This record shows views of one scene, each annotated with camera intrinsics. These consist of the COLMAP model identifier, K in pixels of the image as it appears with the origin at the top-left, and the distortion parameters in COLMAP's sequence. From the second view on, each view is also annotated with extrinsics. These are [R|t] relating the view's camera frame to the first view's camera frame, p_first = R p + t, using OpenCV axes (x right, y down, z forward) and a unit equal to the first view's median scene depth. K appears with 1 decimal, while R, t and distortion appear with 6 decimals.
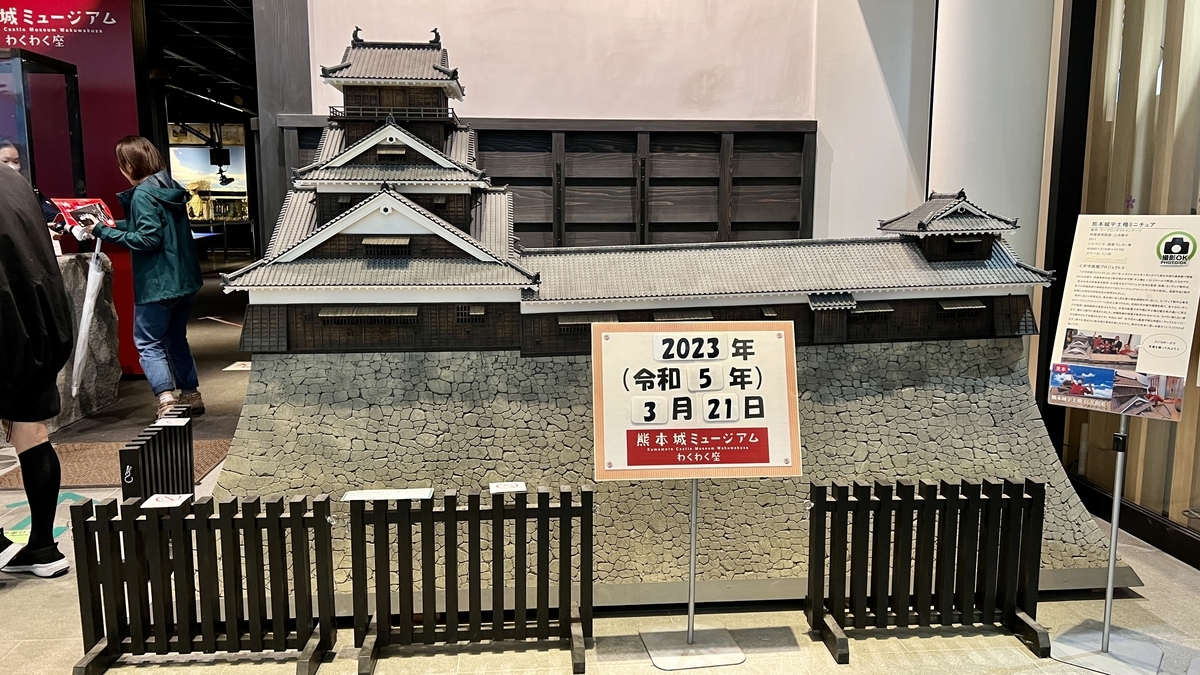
lens RADIAL K [[910.5, 0, 606.6], [0, 910.5, 335.2], [0, 0, 1]] dist [0.078067, -0.081868]
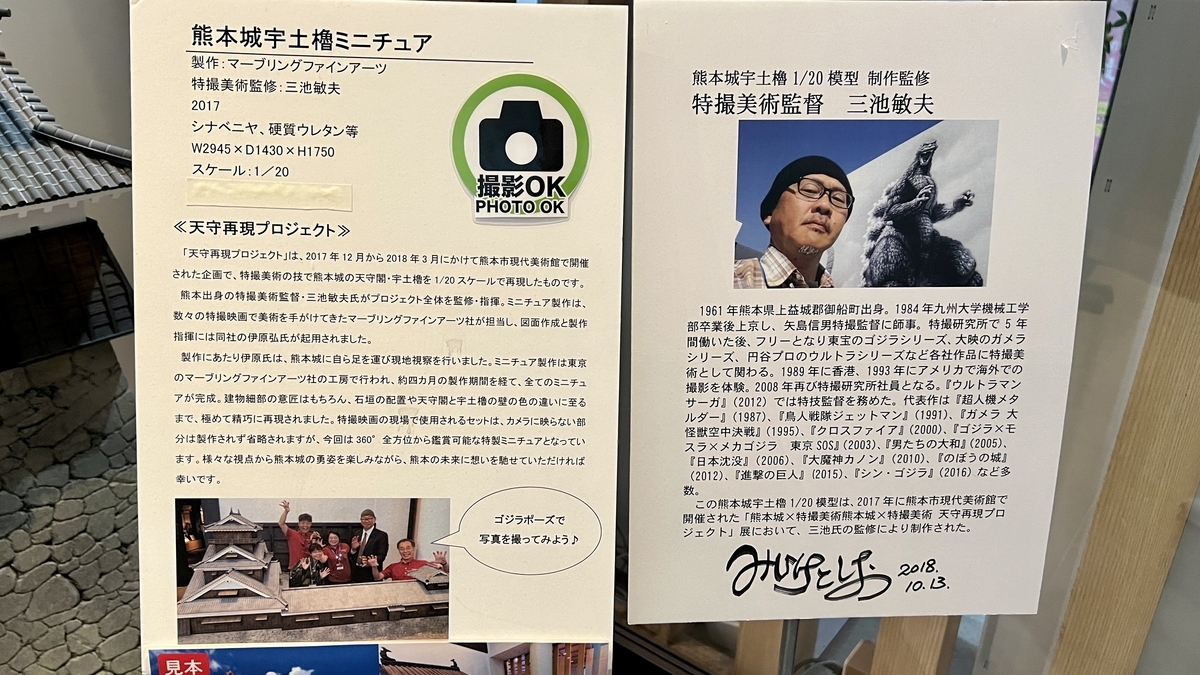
lens RADIAL K [[891.5, 0, 590.4], [0, 891.5, 334.7], [0, 0, 1]] dist [0.045890, -0.048876]
pose [[0.701871, -0.261735, 0.662474, 0.438451], [0.072007, 0.951351, 0.299578, -0.112538], [-0.708656, -0.162562, 0.686572, 0.784215]]
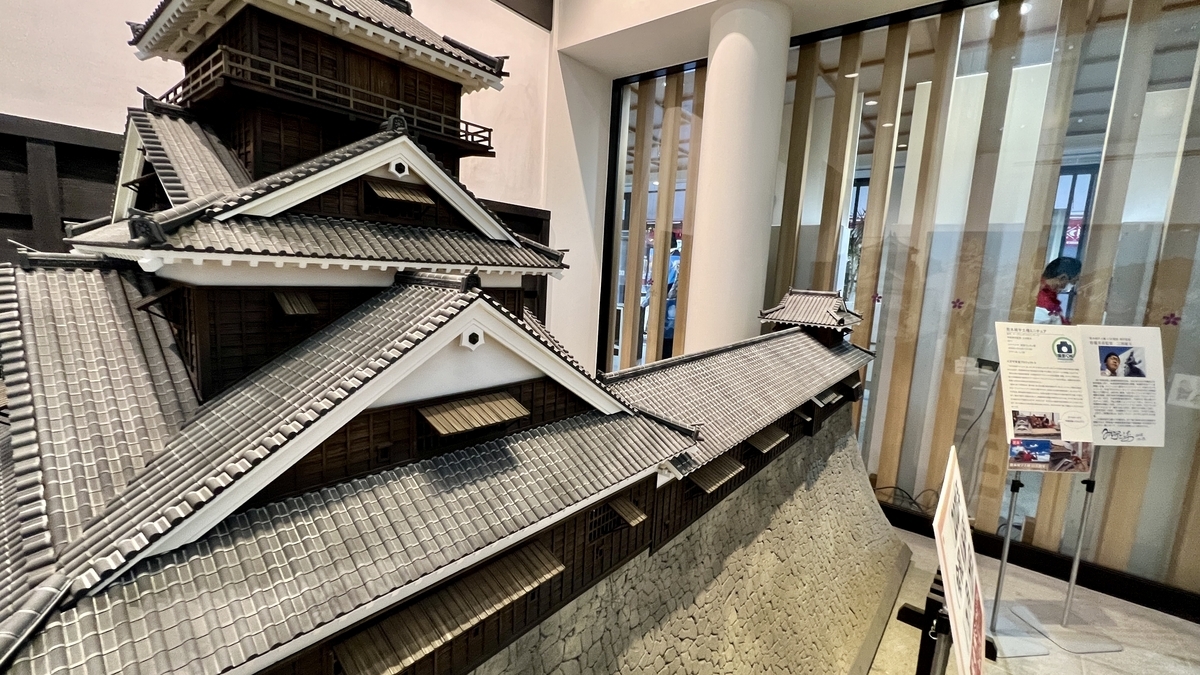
lens RADIAL K [[495.2, 0, 585.1], [0, 495.2, 335.6], [0, 0, 1]] dist [-0.000301, 0.000375]
pose [[0.710915, -0.057562, 0.700918, -0.424100], [0.043880, 0.998333, 0.037481, -0.169039], [-0.701908, 0.004111, 0.712256, 0.941483]]
